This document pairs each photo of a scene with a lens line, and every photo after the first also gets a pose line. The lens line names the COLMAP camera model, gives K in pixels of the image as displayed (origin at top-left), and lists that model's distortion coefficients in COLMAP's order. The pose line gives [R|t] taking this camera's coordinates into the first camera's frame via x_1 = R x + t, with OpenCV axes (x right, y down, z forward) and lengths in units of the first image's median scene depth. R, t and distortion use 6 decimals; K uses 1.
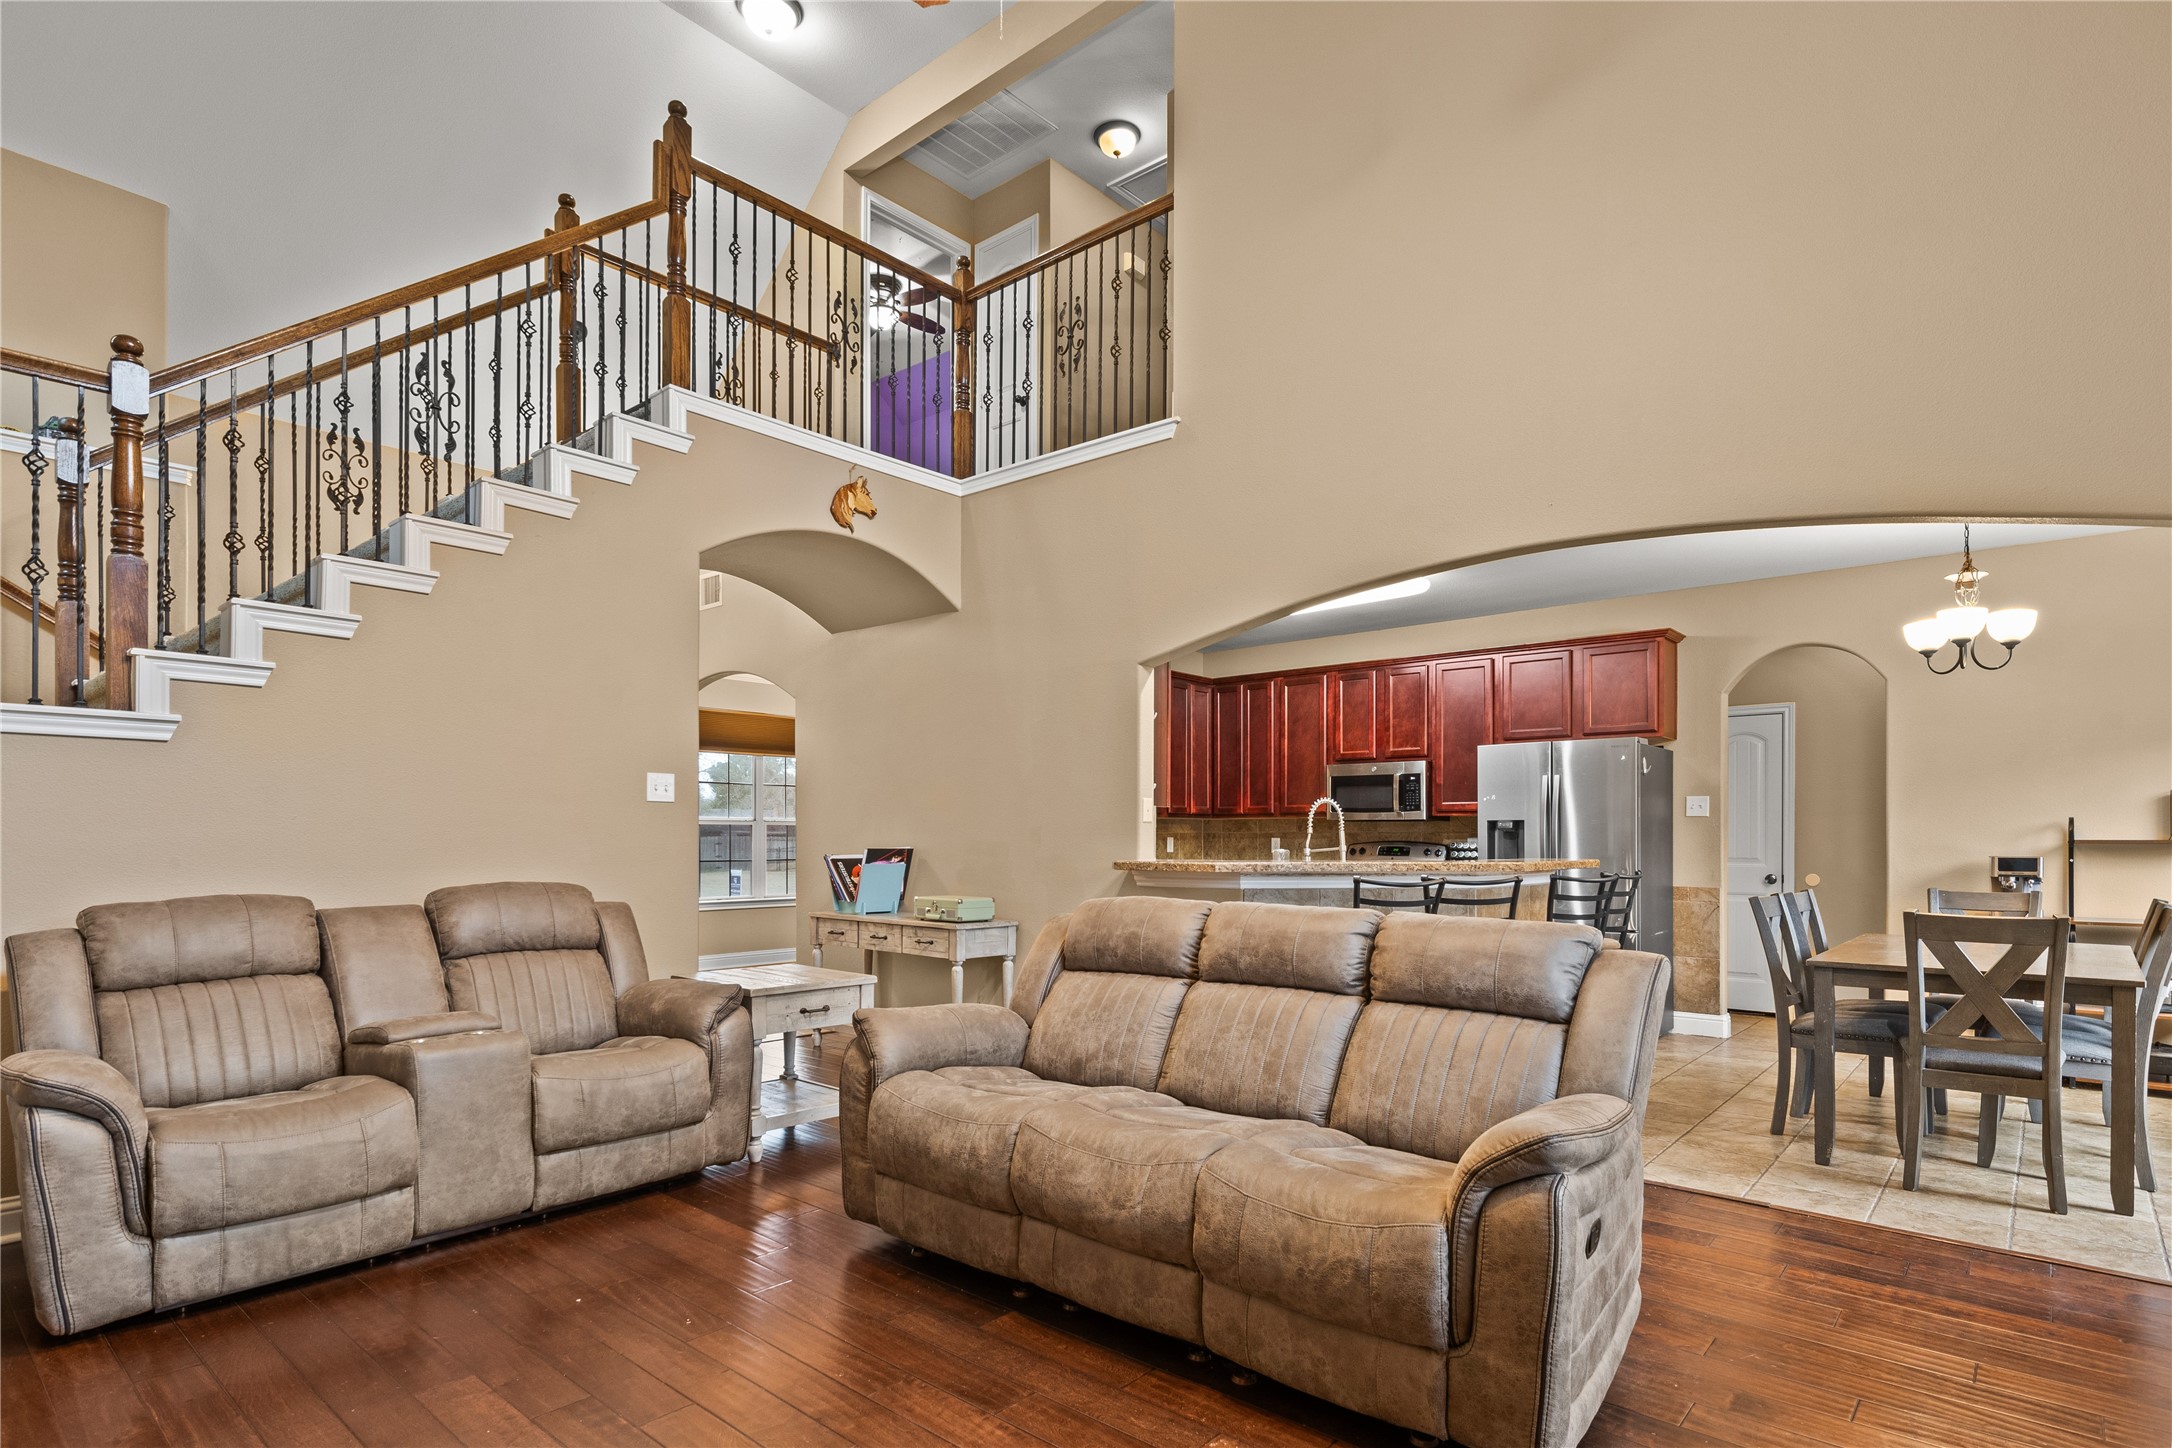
lens RADIAL K [[1077.1, 0, 1108.6], [0, 1077.1, 839.8], [0, 0, 1]] dist [0.002368, 0.001993]
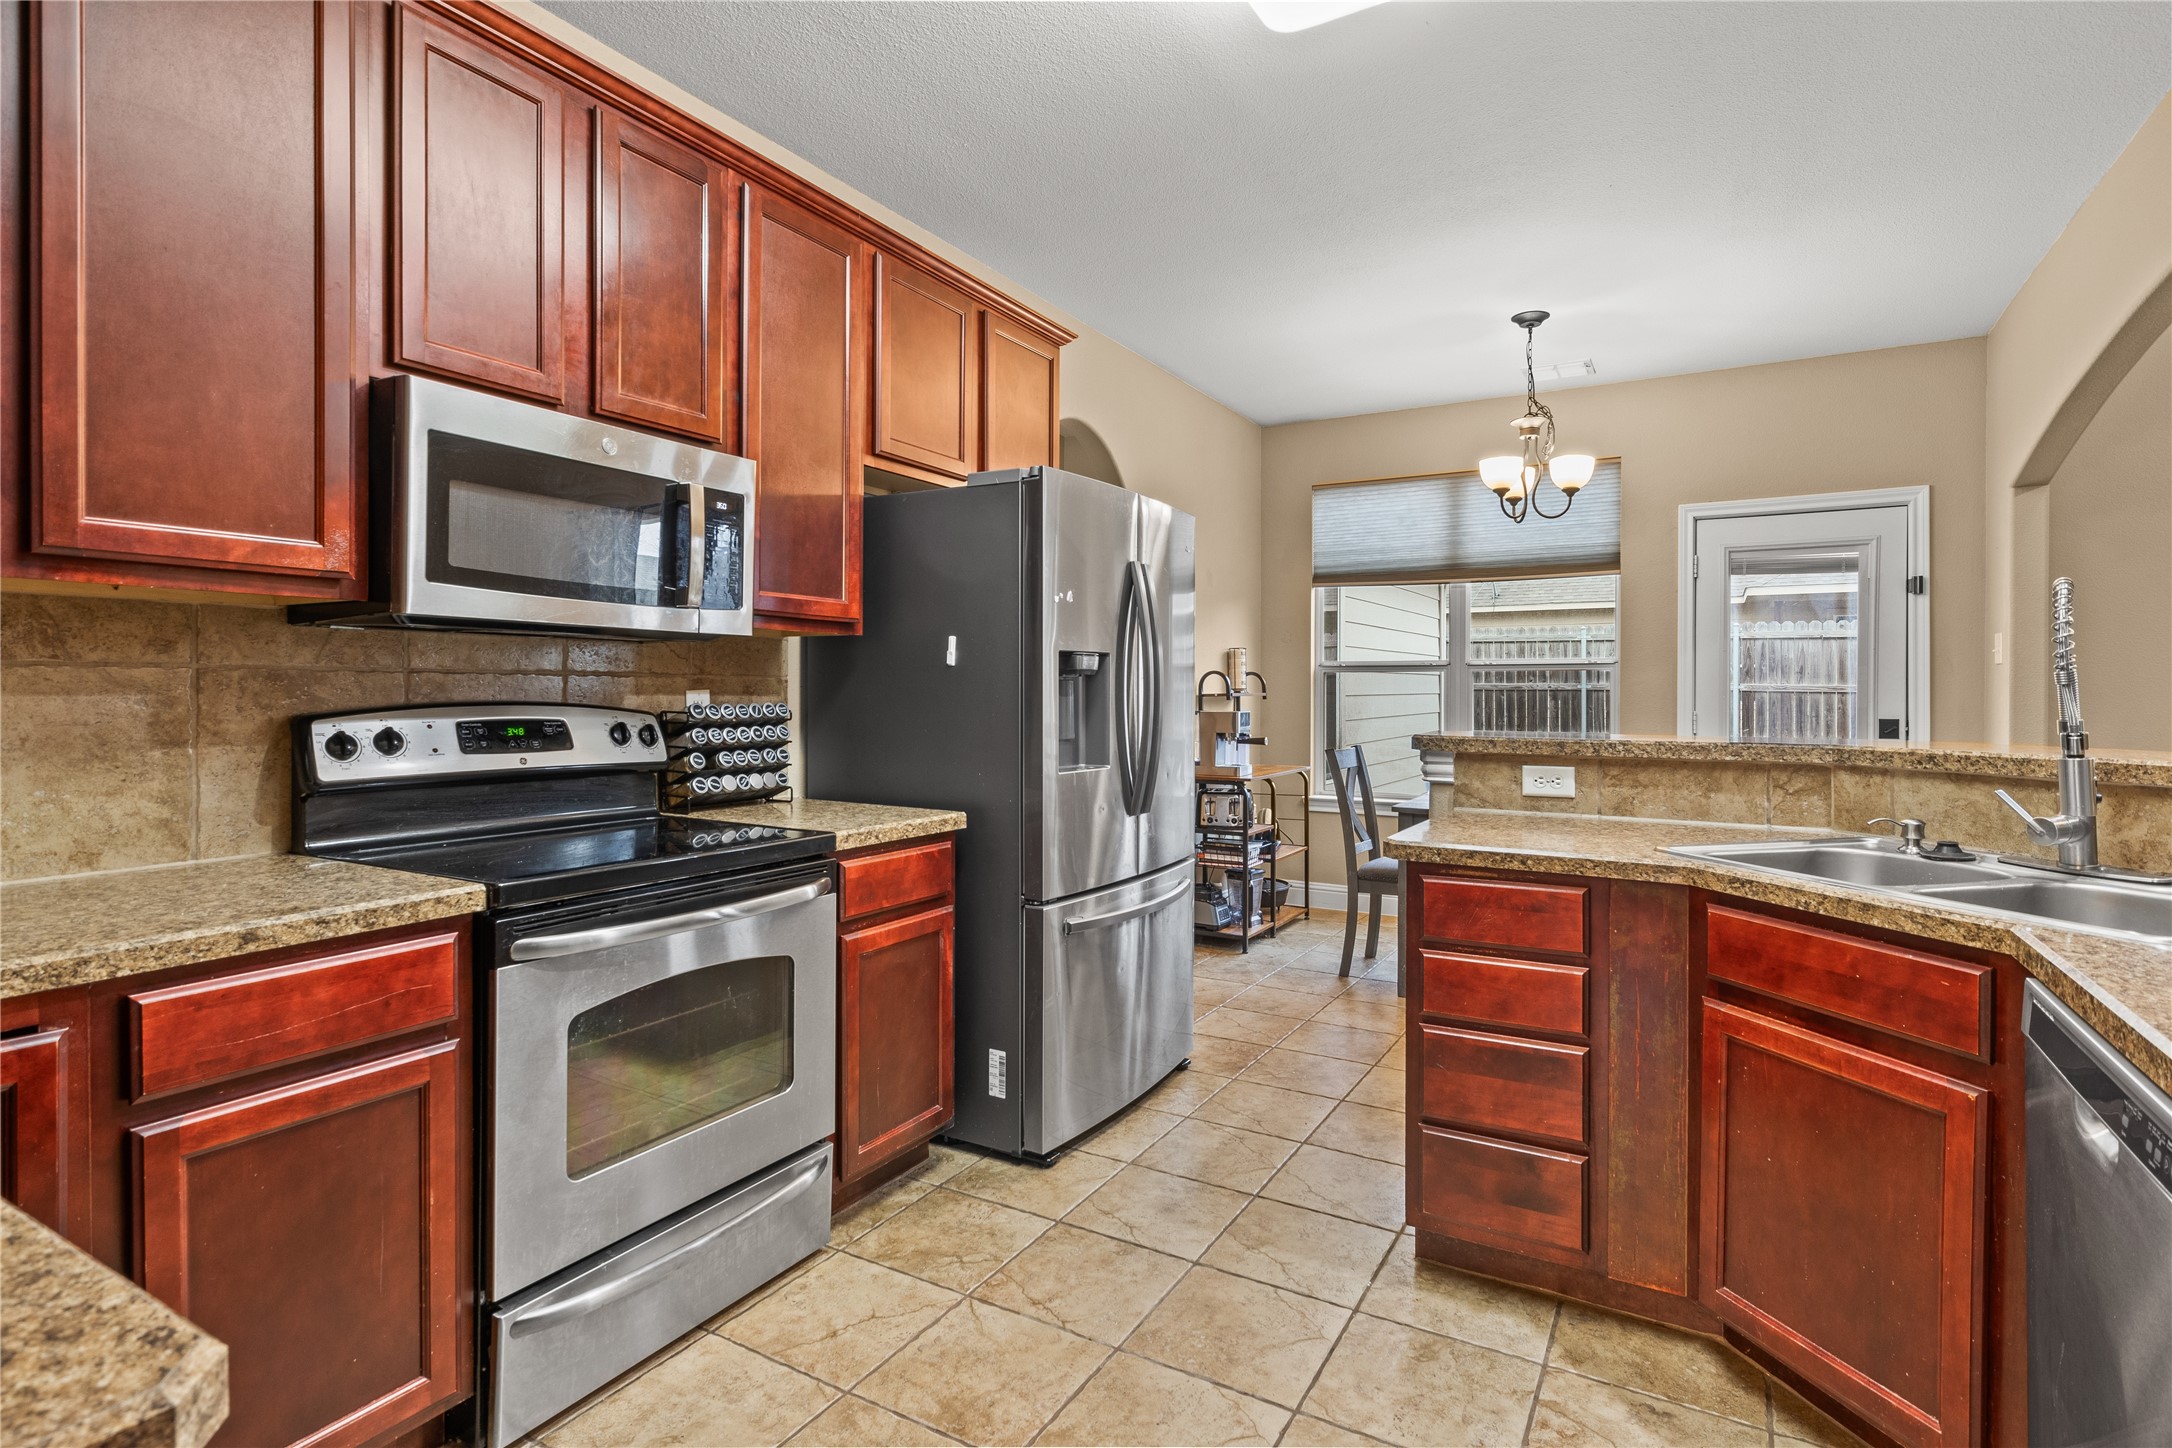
lens RADIAL K [[1077.1, 0, 1092.2], [0, 1077.1, 697.1], [0, 0, 1]] dist [0.002368, 0.001993]
pose [[-0.182471, -0.007015, 0.983186, -0.063317], [-0.001210, 0.999975, 0.006910, -0.002756], [-0.983210, 0.000071, -0.182475, 1.070777]]
